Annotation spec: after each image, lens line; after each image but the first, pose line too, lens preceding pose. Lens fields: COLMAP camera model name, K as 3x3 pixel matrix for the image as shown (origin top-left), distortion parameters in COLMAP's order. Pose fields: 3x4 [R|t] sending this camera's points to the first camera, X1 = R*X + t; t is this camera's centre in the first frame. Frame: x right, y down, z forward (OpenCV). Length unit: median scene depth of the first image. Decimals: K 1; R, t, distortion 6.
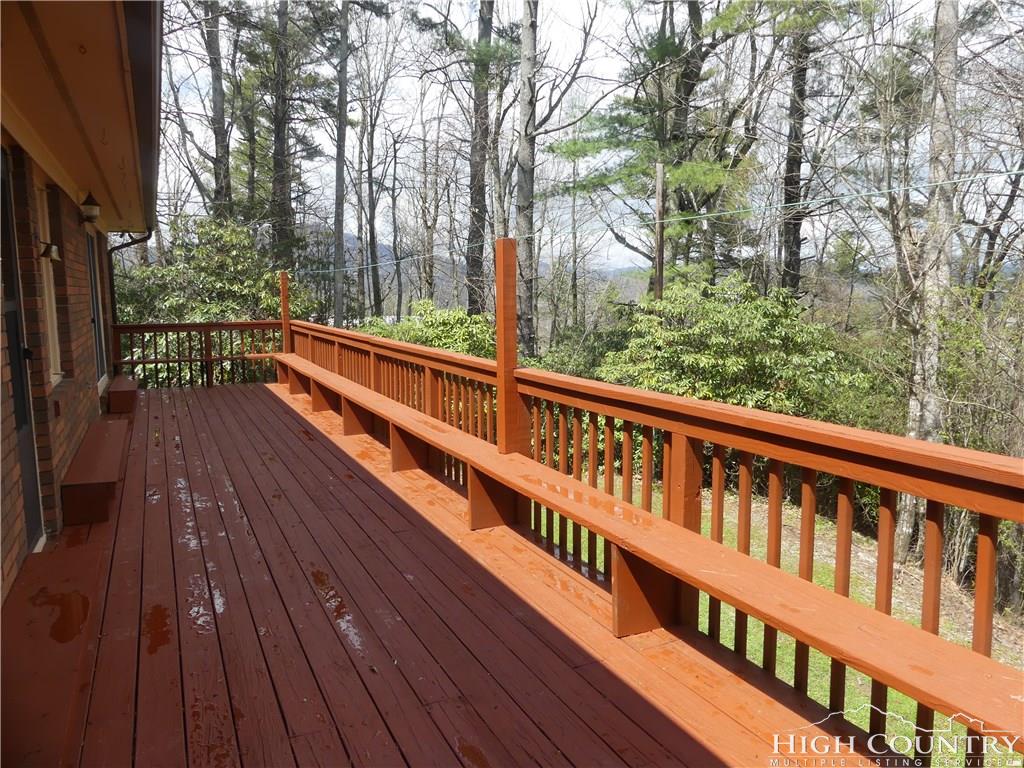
lens RADIAL K [[770.0, 0, 513.3], [0, 770.0, 389.2], [0, 0, 1]] dist [-0.038309, 0.032451]
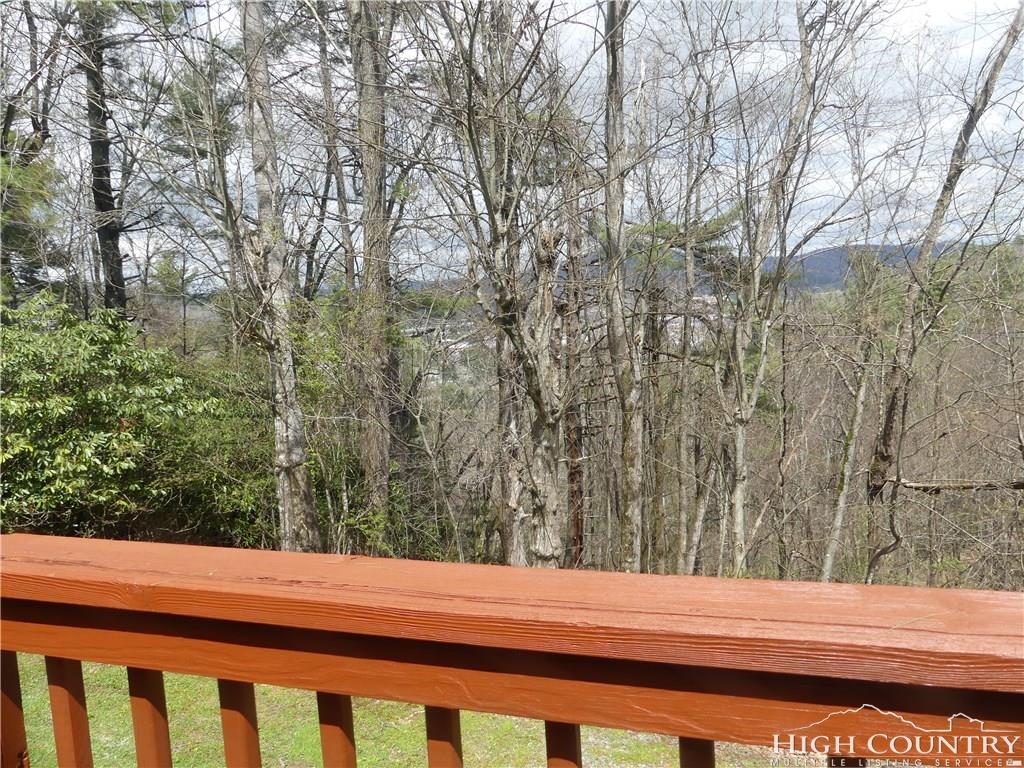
lens RADIAL K [[770.0, 0, 522.7], [0, 770.0, 392.4], [0, 0, 1]] dist [-0.038309, 0.032451]
pose [[0.669434, -0.108299, 0.734935, 0.026569], [0.129071, 0.991226, 0.028497, -0.005798], [-0.731573, 0.075782, 0.677538, 0.098974]]
